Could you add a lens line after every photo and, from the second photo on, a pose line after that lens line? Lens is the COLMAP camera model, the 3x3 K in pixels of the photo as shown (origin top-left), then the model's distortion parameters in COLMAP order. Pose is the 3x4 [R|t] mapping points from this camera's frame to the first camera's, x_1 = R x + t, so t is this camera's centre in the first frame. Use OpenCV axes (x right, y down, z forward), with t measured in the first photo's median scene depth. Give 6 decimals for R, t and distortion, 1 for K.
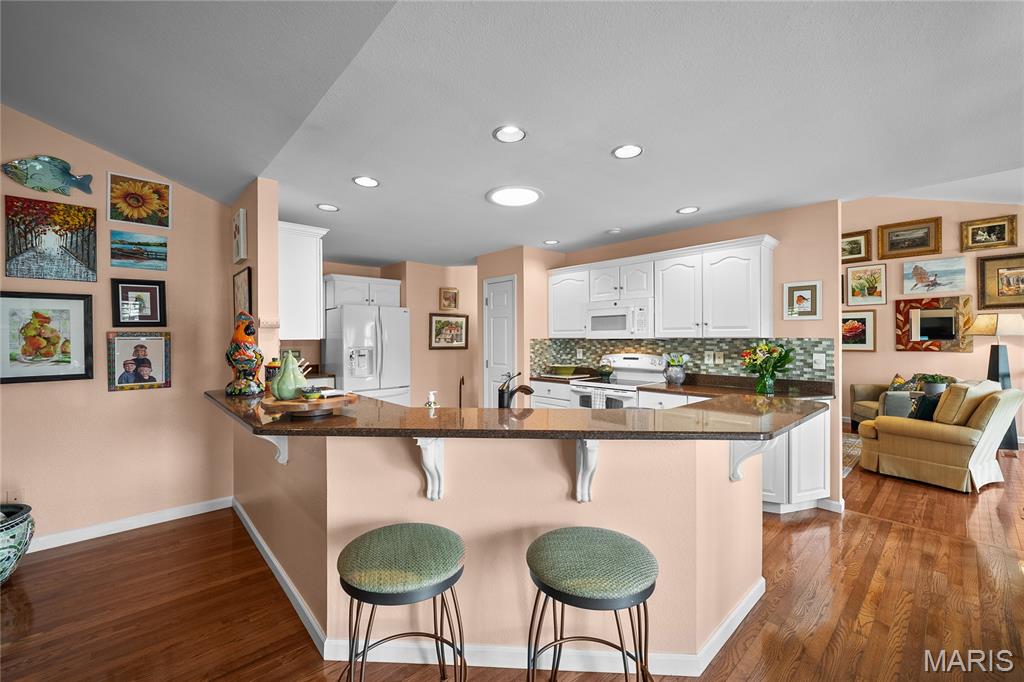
lens RADIAL K [[414.6, 0, 507.7], [0, 414.6, 337.7], [0, 0, 1]] dist [-0.004083, 0.002242]
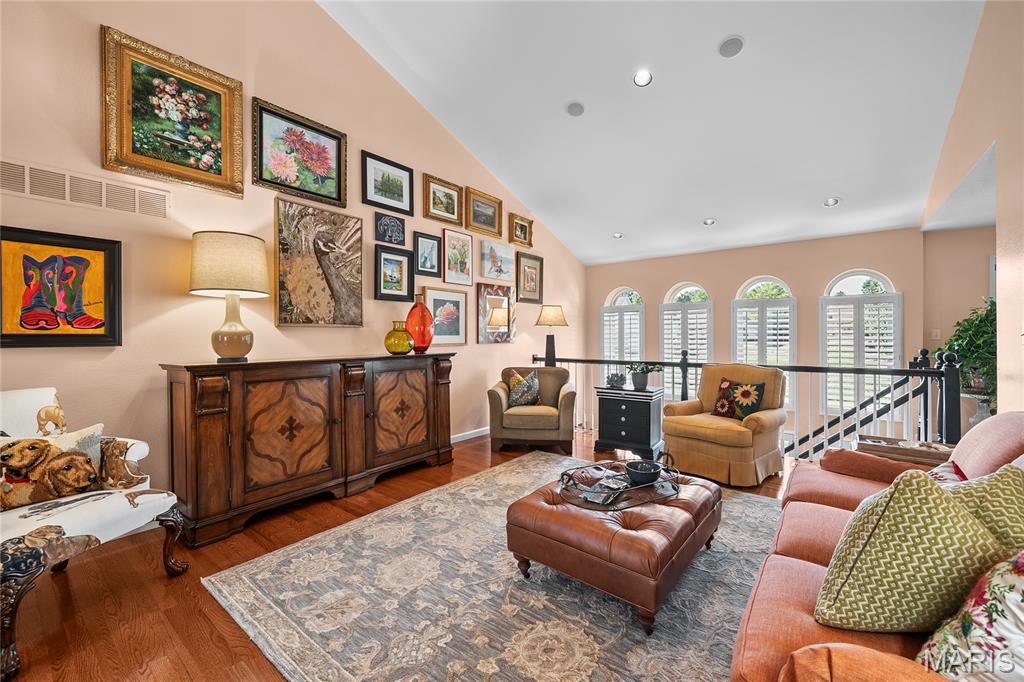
lens RADIAL K [[414.6, 0, 513.1], [0, 414.6, 333.4], [0, 0, 1]] dist [-0.004083, 0.002242]
pose [[-0.155335, 0.007993, 0.987829, 0.151777], [0.000537, 0.999968, -0.008006, 0.027235], [-0.987862, -0.000713, -0.155334, 1.568469]]
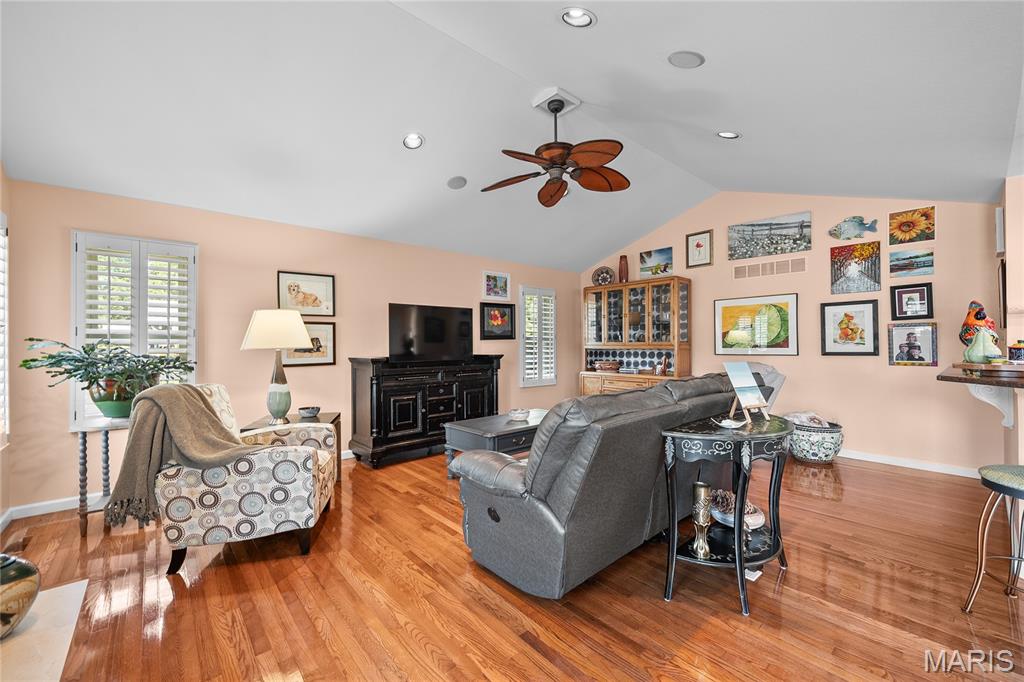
lens RADIAL K [[414.6, 0, 505.2], [0, 414.6, 341.9], [0, 0, 1]] dist [-0.004083, 0.002242]
pose [[-0.026449, -0.001470, -0.999649, 0.361060], [0.006847, 0.999975, -0.001651, 0.029499], [0.999627, -0.006888, -0.026438, -0.209799]]
